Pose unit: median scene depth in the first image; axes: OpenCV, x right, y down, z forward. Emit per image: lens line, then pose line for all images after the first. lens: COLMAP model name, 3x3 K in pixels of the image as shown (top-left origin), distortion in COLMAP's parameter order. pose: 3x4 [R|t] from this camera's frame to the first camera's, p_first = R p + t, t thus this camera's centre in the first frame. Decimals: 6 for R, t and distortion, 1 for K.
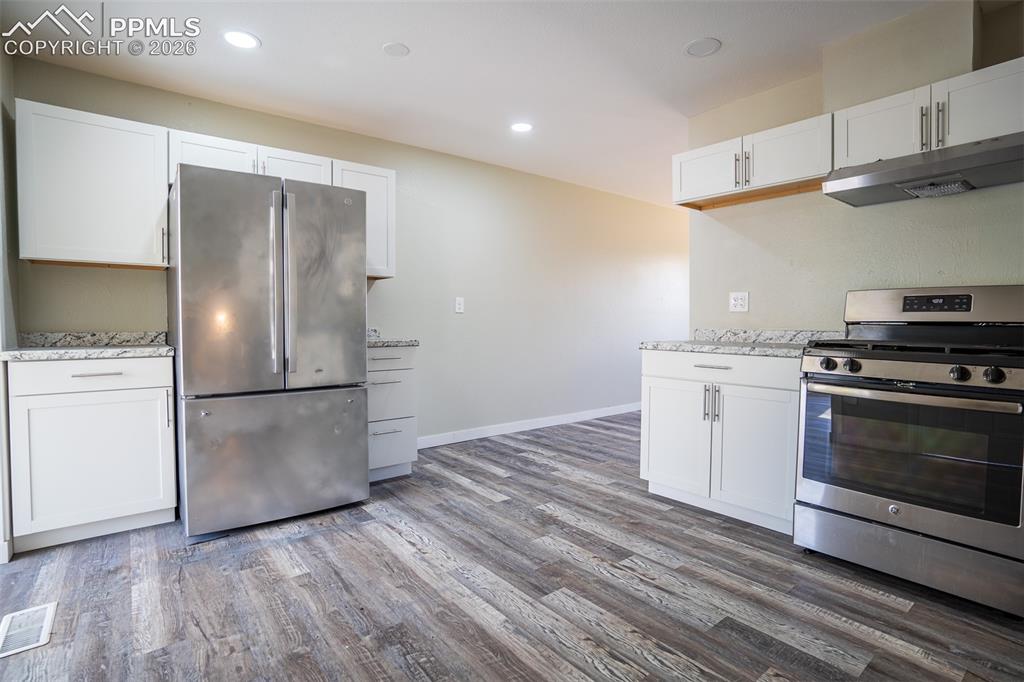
lens RADIAL K [[507.5, 0, 512.0], [0, 507.5, 341.0], [0, 0, 1]] dist [-0.082445, 0.039282]
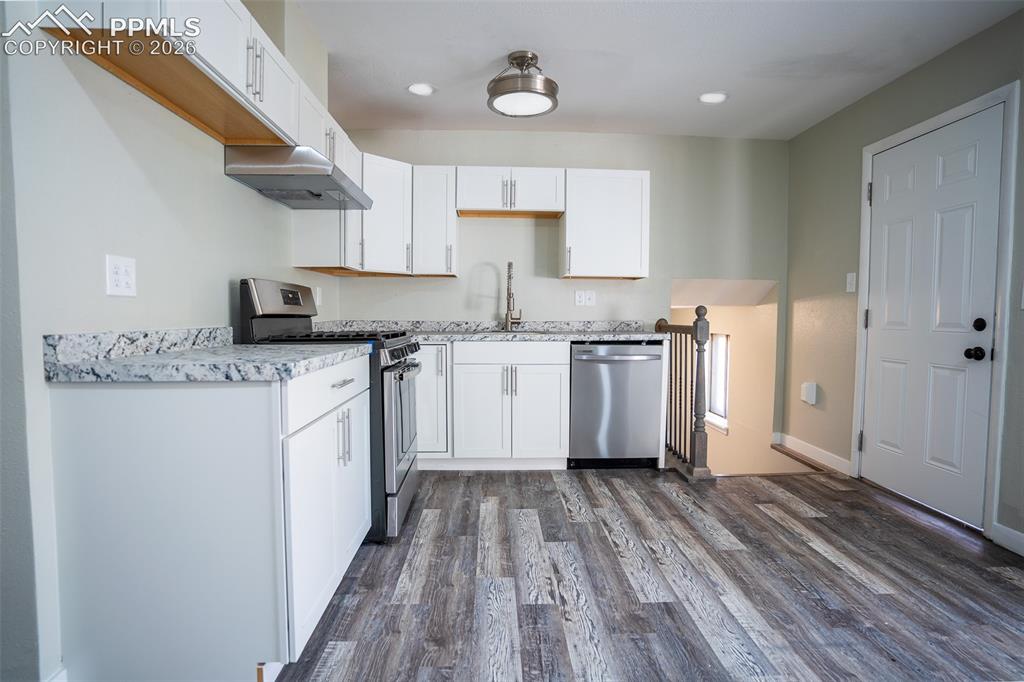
lens RADIAL K [[507.5, 0, 512.0], [0, 507.5, 341.0], [0, 0, 1]] dist [-0.082445, 0.039282]
pose [[-0.802675, -0.034029, 0.595445, -0.222662], [0.021110, 0.996124, 0.085384, -0.071158], [-0.596043, 0.081106, -0.798846, 1.743265]]
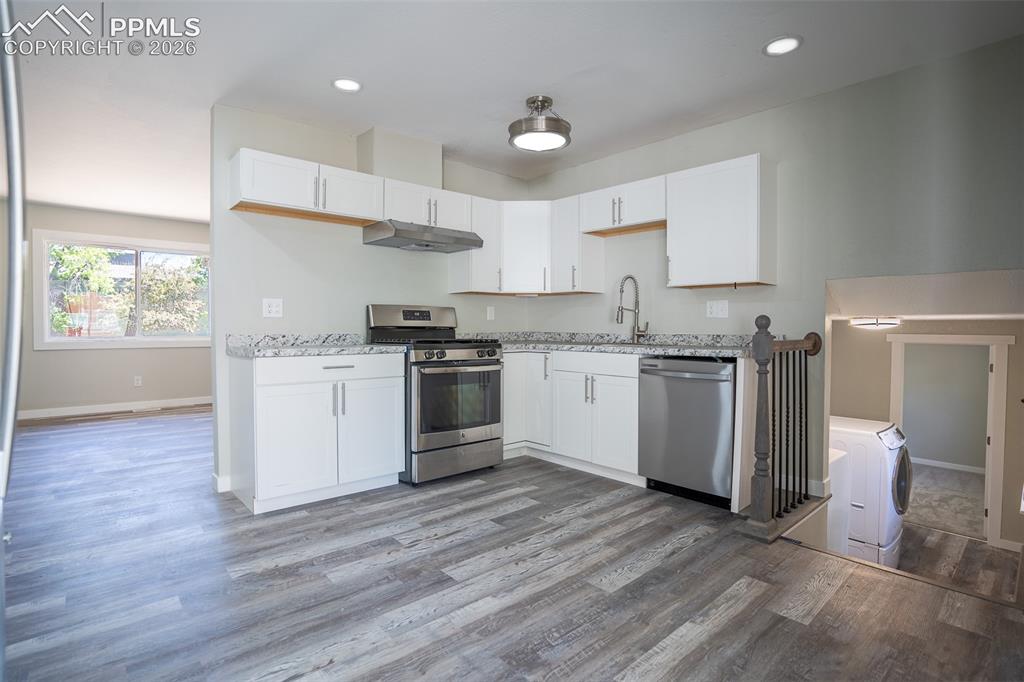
lens RADIAL K [[502.1, 0, 512.0], [0, 502.1, 341.0], [0, 0, 1]] dist [-0.083752, 0.037815]
pose [[-0.056277, -0.027725, 0.998030, -0.918654], [0.037618, 0.998846, 0.029869, -0.031704], [-0.997706, 0.039224, -0.055169, 0.836736]]
